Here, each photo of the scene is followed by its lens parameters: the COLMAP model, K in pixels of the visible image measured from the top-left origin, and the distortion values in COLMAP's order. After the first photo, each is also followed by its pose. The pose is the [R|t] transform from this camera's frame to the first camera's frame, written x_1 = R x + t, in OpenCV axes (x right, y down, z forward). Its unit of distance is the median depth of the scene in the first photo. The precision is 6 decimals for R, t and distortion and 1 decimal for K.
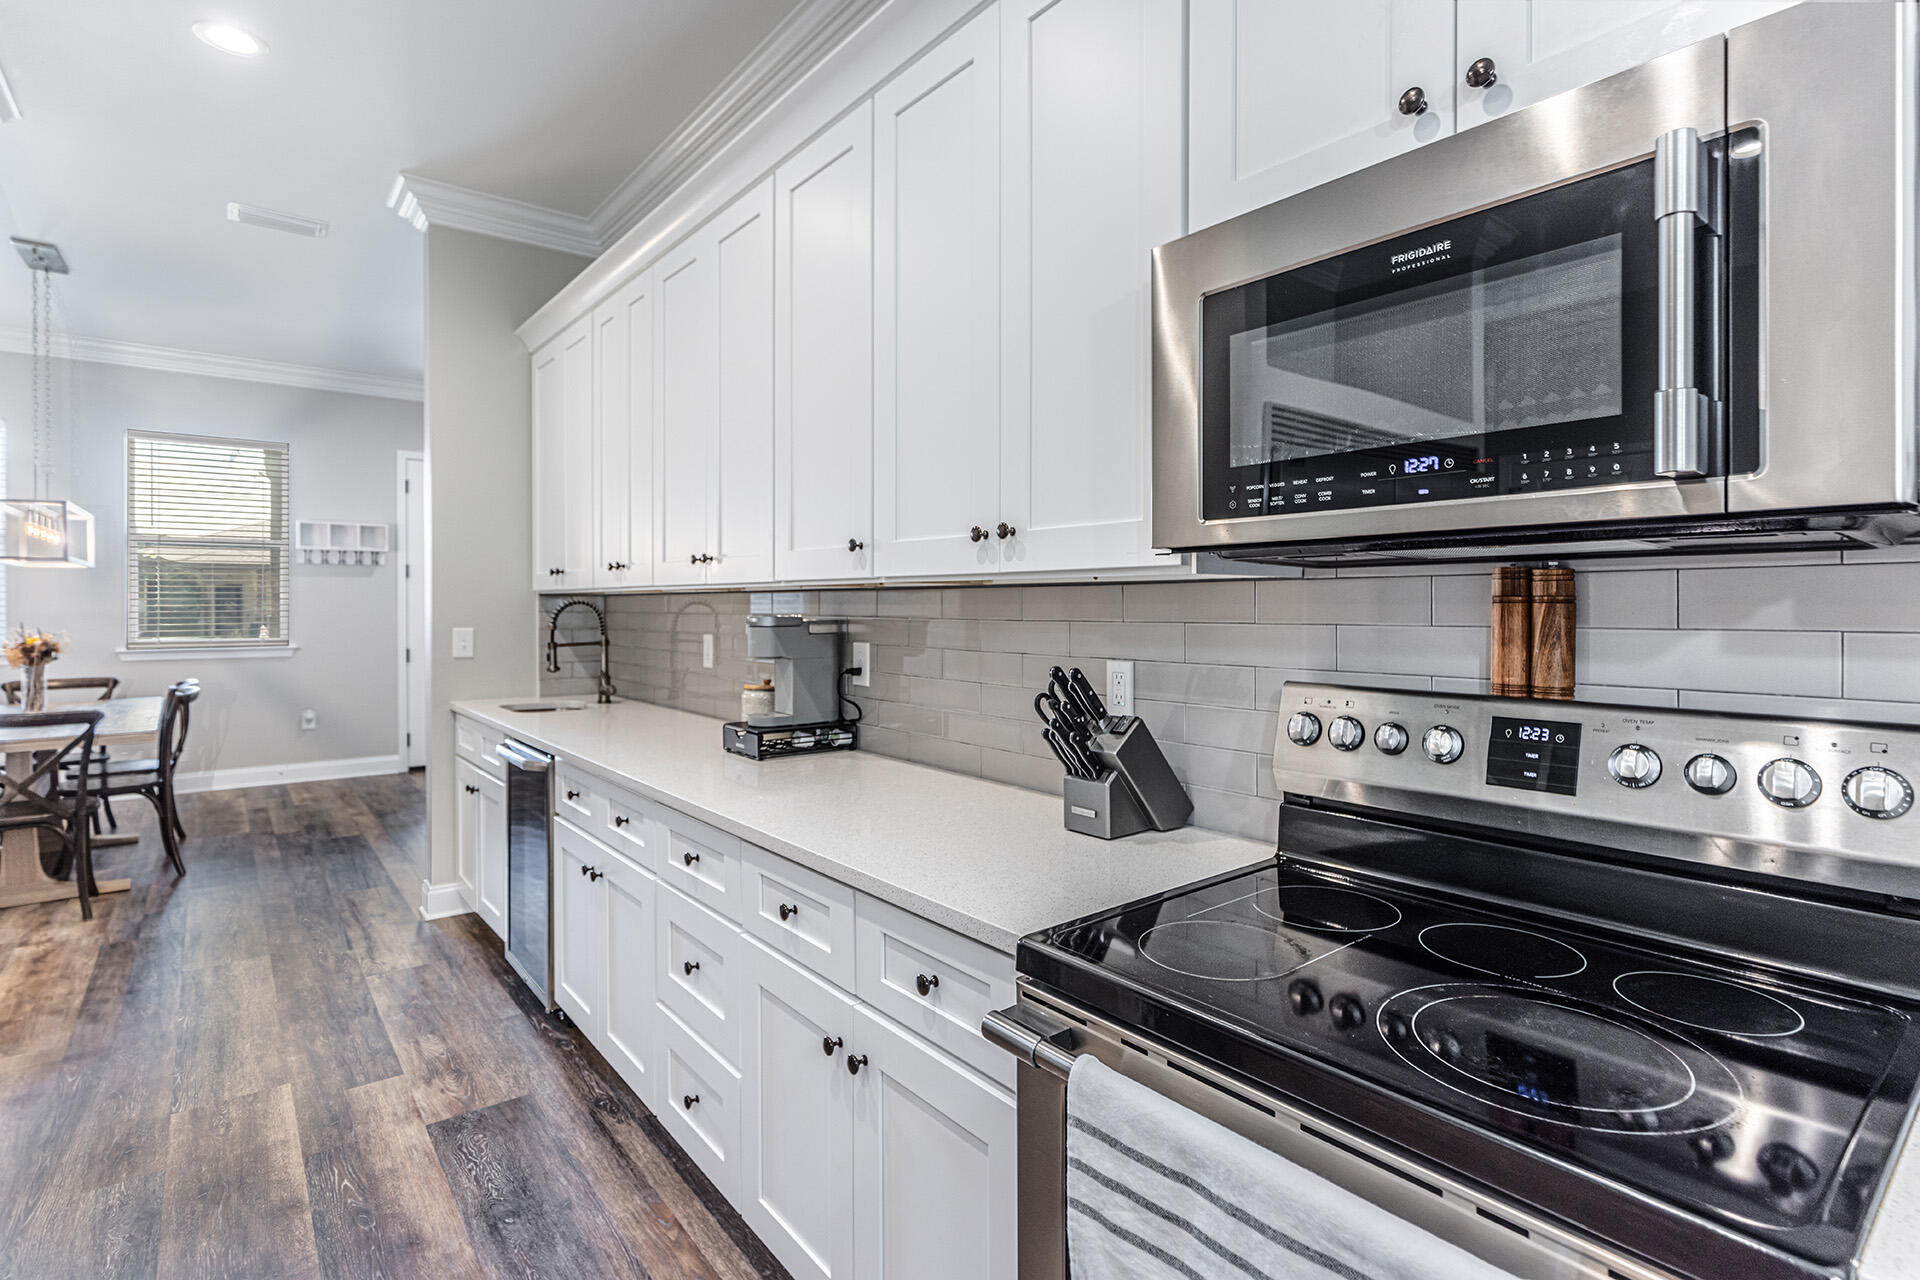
lens RADIAL K [[926.8, 0, 970.6], [0, 926.8, 604.0], [0, 0, 1]] dist [-0.000015, -0.000147]
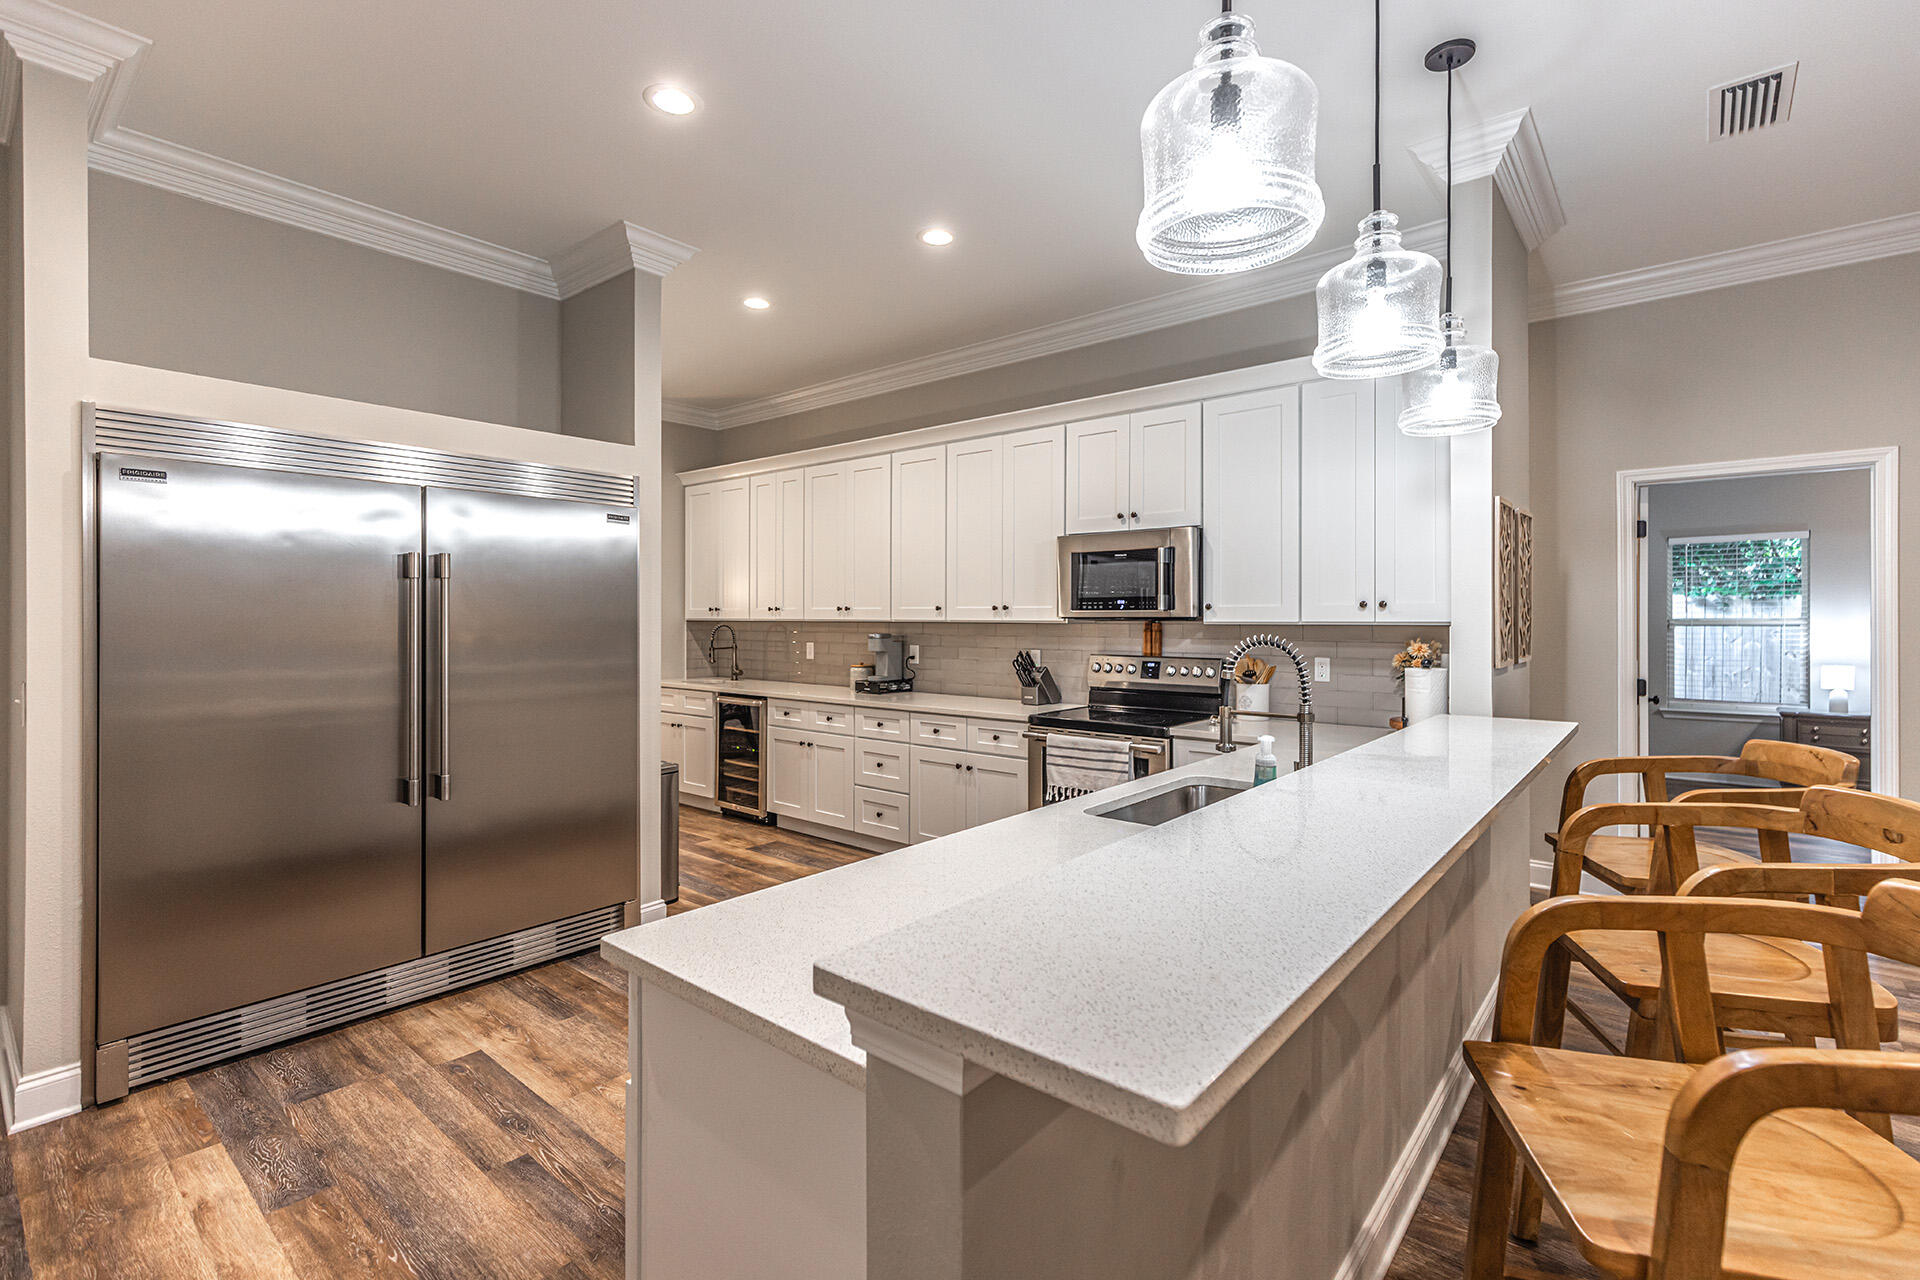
lens RADIAL K [[879.2, 0, 961.8], [0, 879.2, 628.3], [0, 0, 1]] dist [0.000585, -0.000043]
pose [[0.982091, -0.002457, 0.188393, -0.734826], [-0.000486, 0.999879, 0.015573, -0.061270], [-0.188409, -0.015386, 0.981970, -2.082167]]
